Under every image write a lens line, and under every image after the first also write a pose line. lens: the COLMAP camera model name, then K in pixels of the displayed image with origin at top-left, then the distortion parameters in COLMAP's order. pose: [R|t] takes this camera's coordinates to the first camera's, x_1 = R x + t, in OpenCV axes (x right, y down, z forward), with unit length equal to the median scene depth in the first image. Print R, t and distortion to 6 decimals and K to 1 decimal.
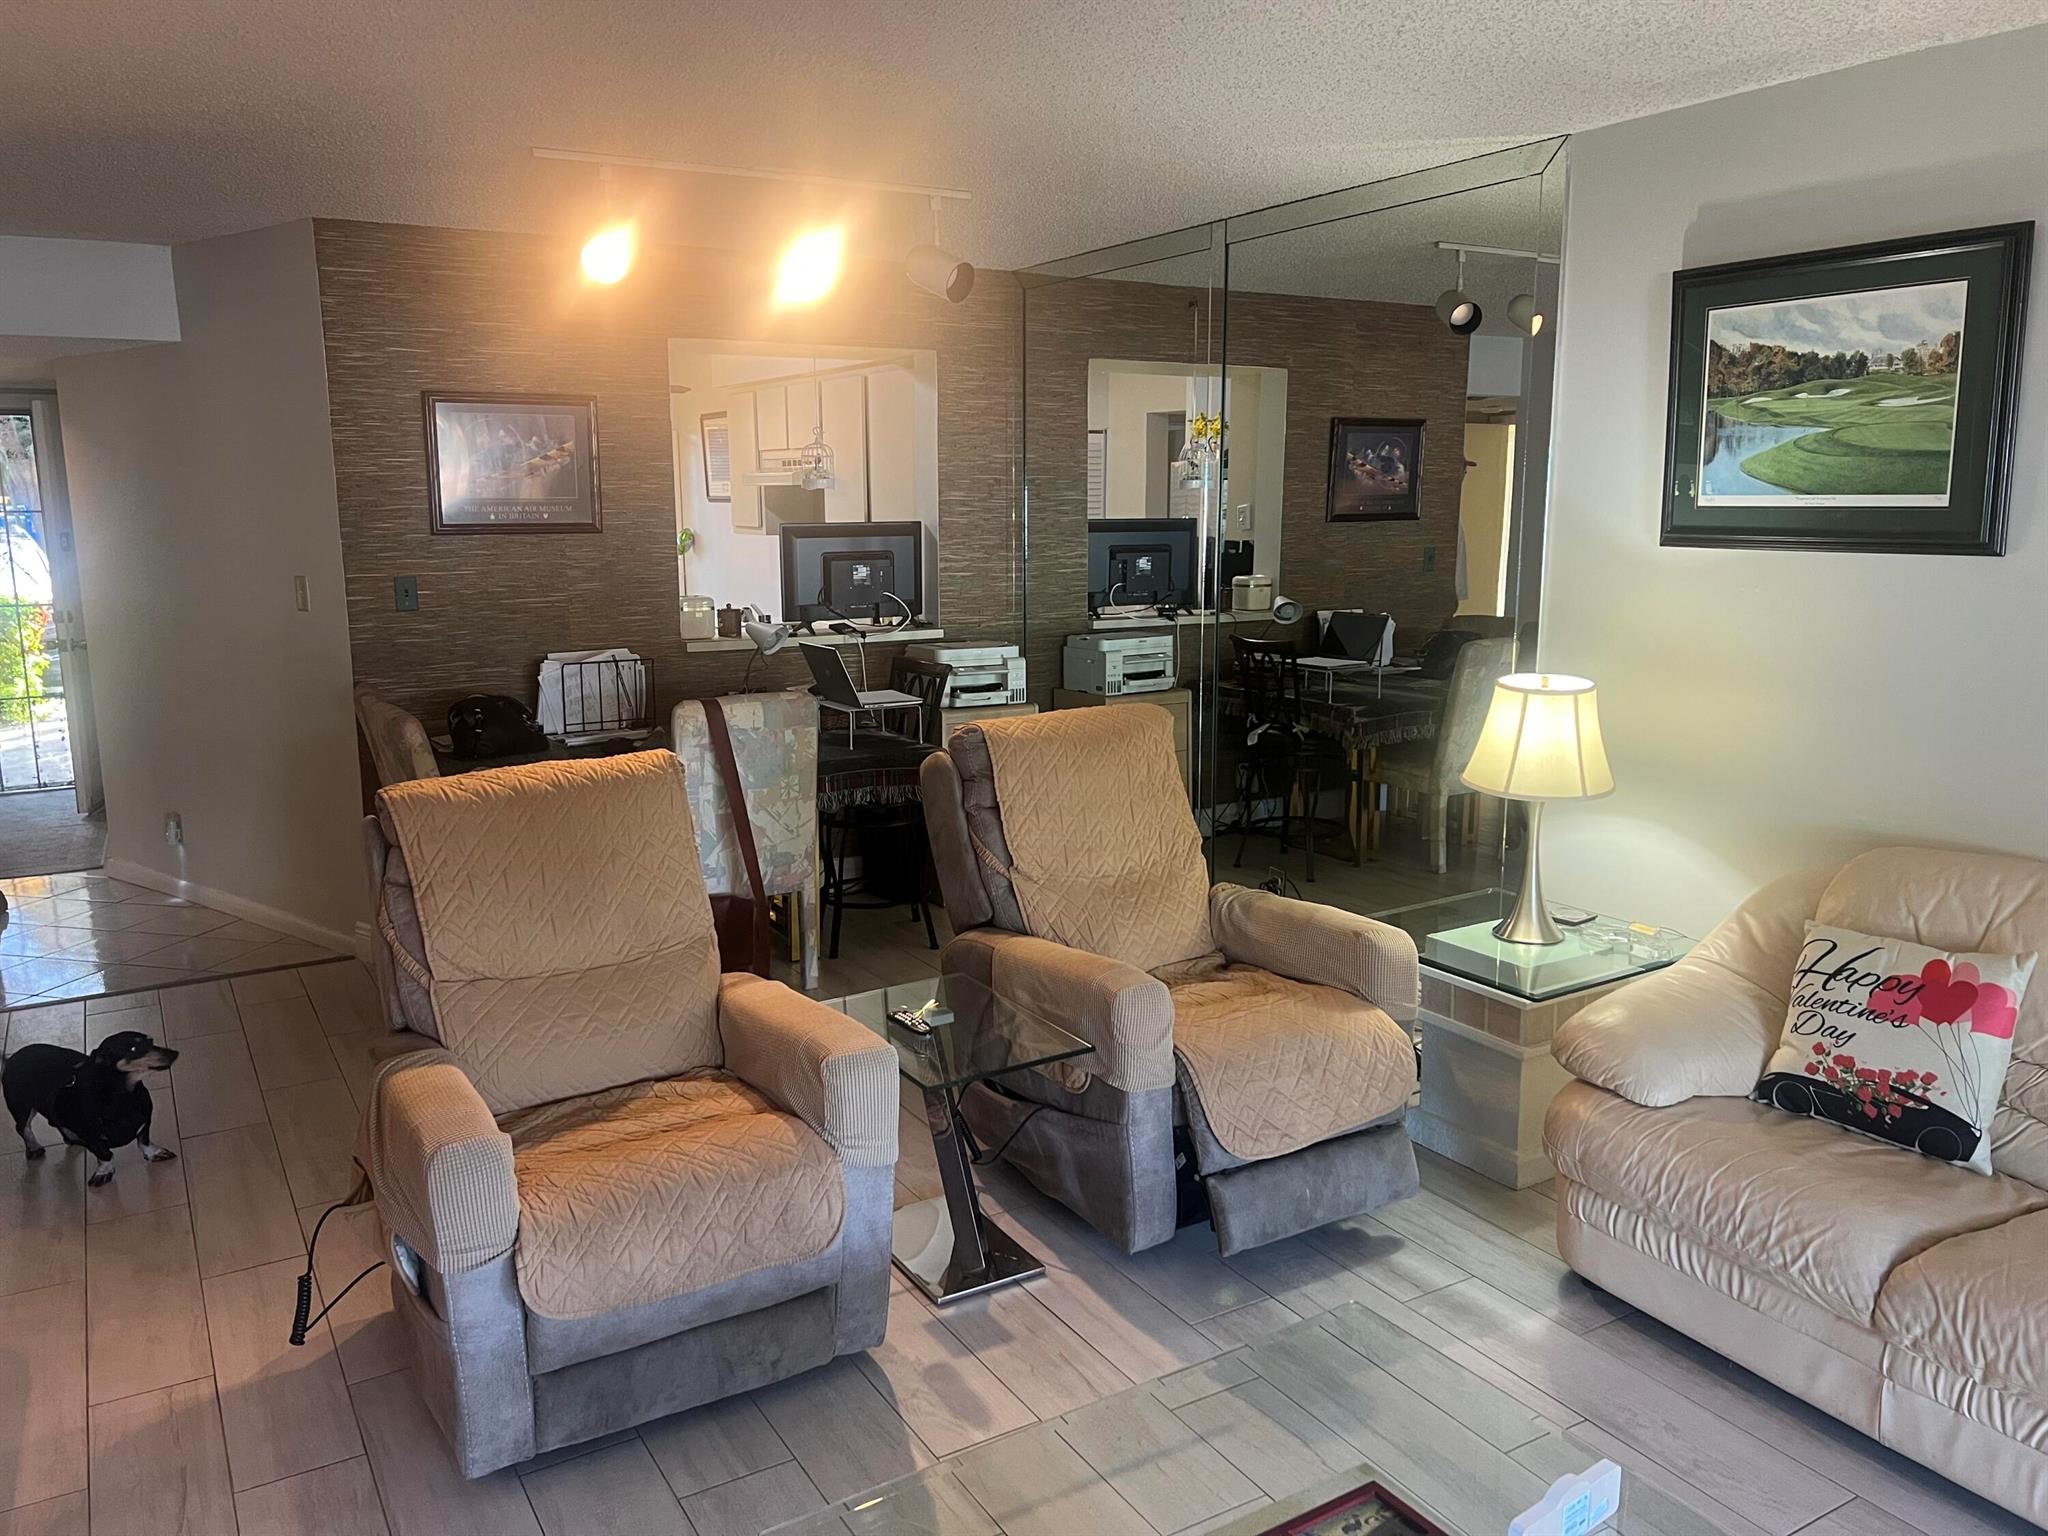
lens RADIAL K [[1526.5, 0, 1026.3], [0, 1526.5, 767.6], [0, 0, 1]] dist [0.068622, -0.083014]
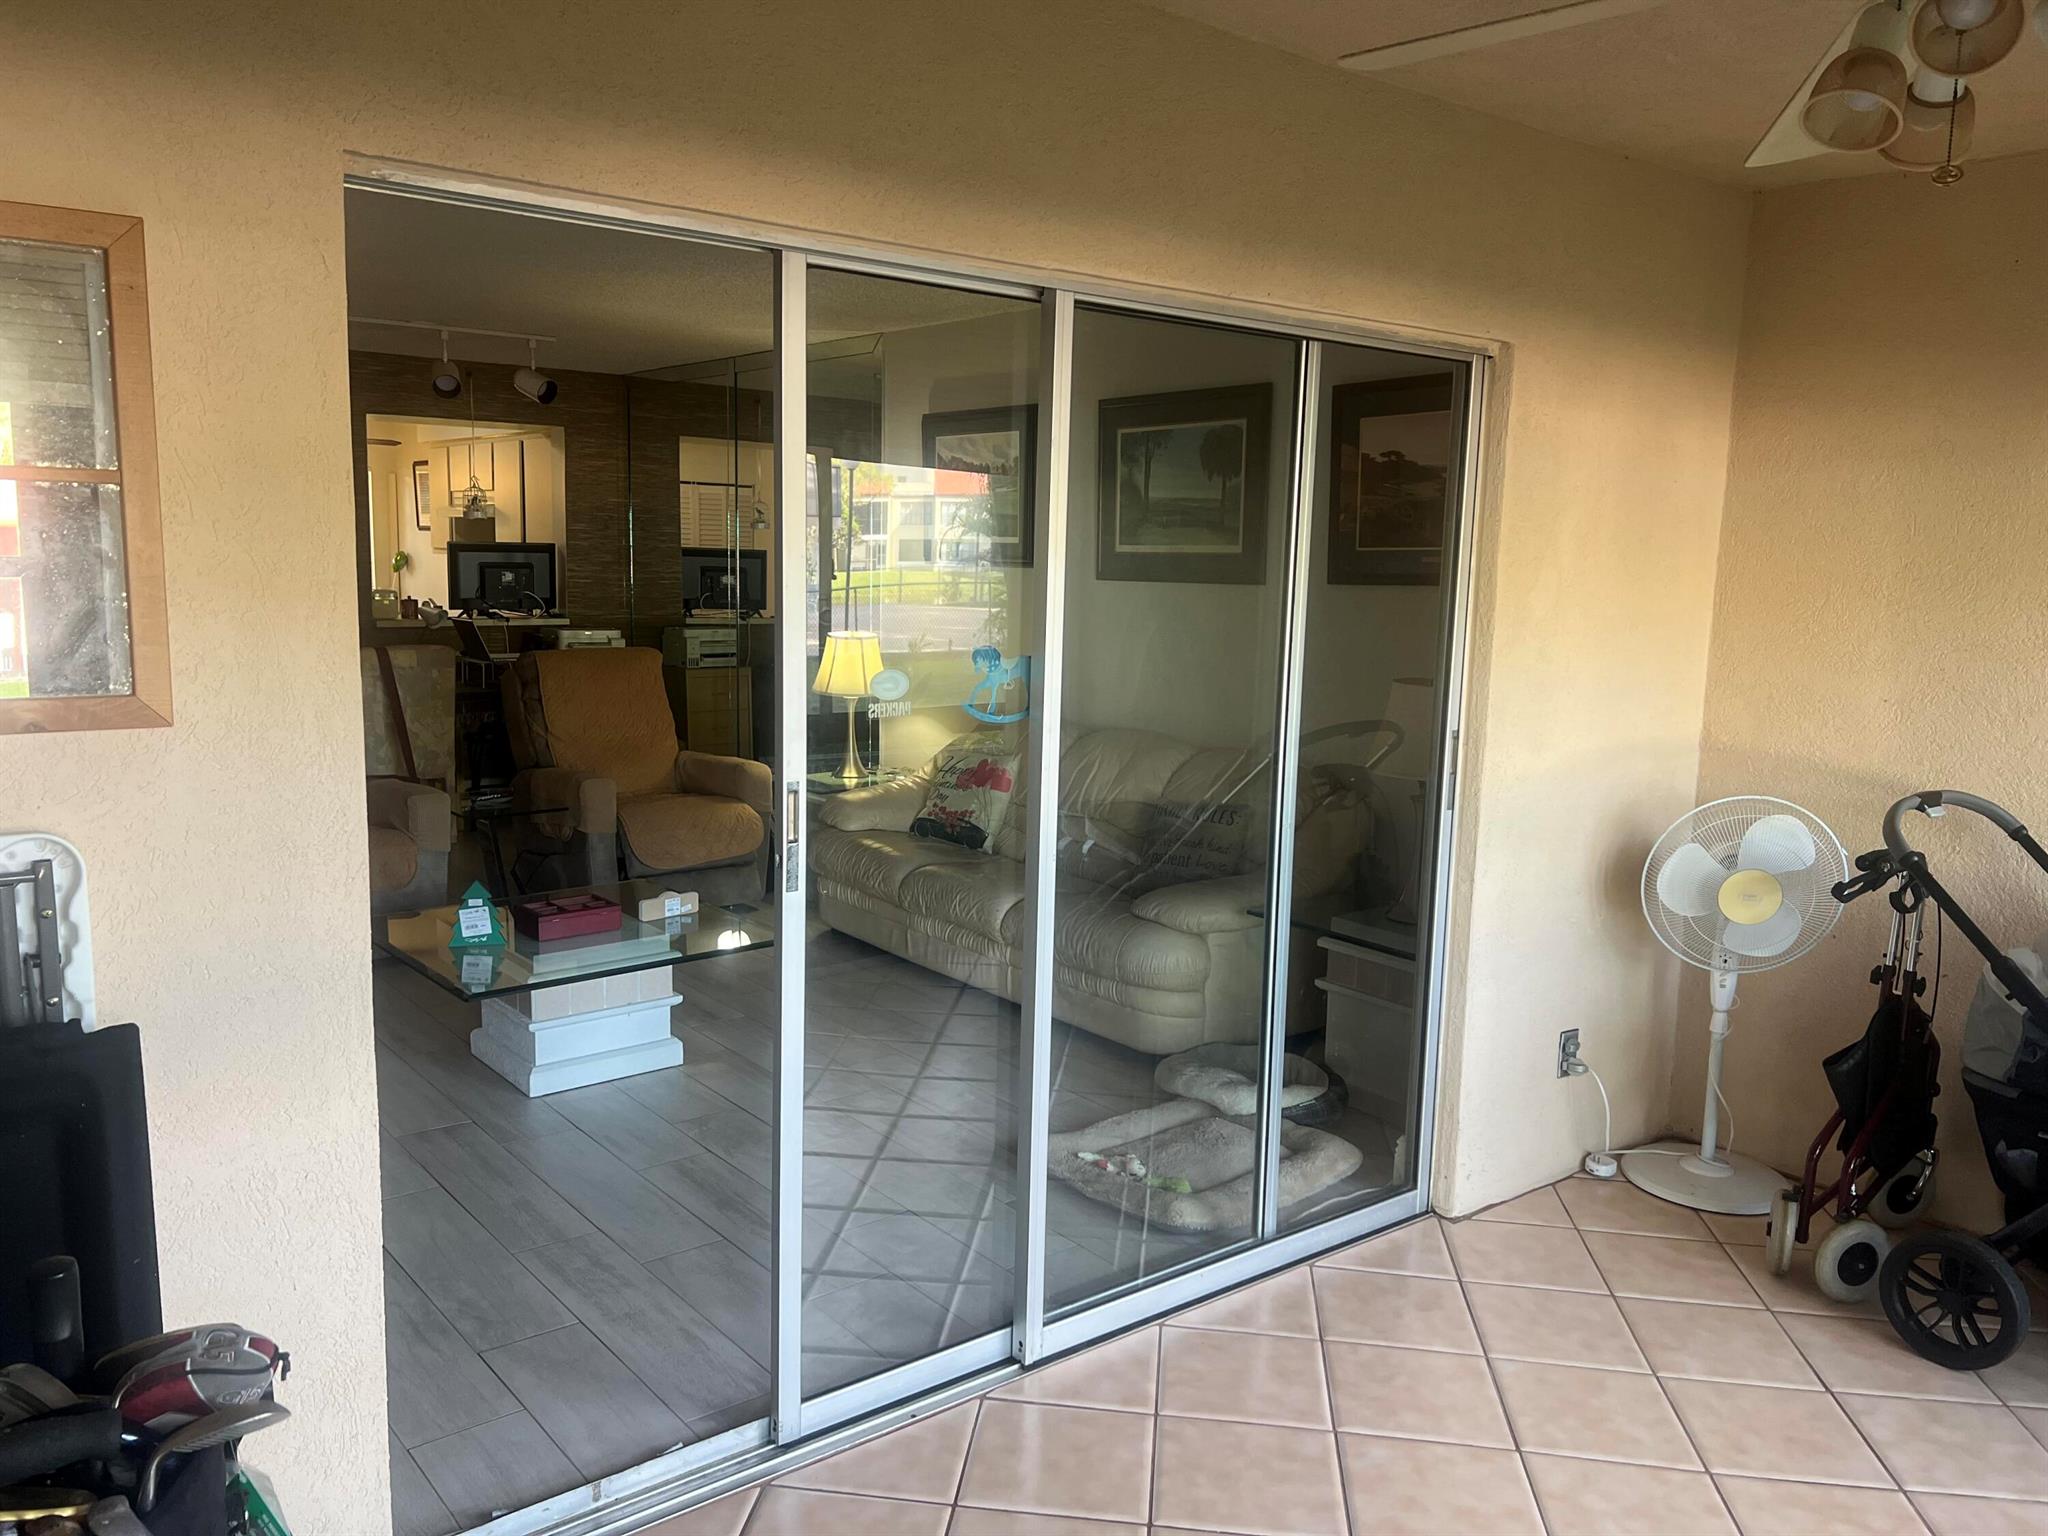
lens RADIAL K [[1526.5, 0, 1029.1], [0, 1526.5, 773.4], [0, 0, 1]] dist [0.068622, -0.083014]
pose [[0.989827, 0.007758, 0.142066, 0.286079], [-0.003346, 0.999505, -0.031273, 0.165748], [-0.142238, 0.030479, 0.989363, -0.817271]]
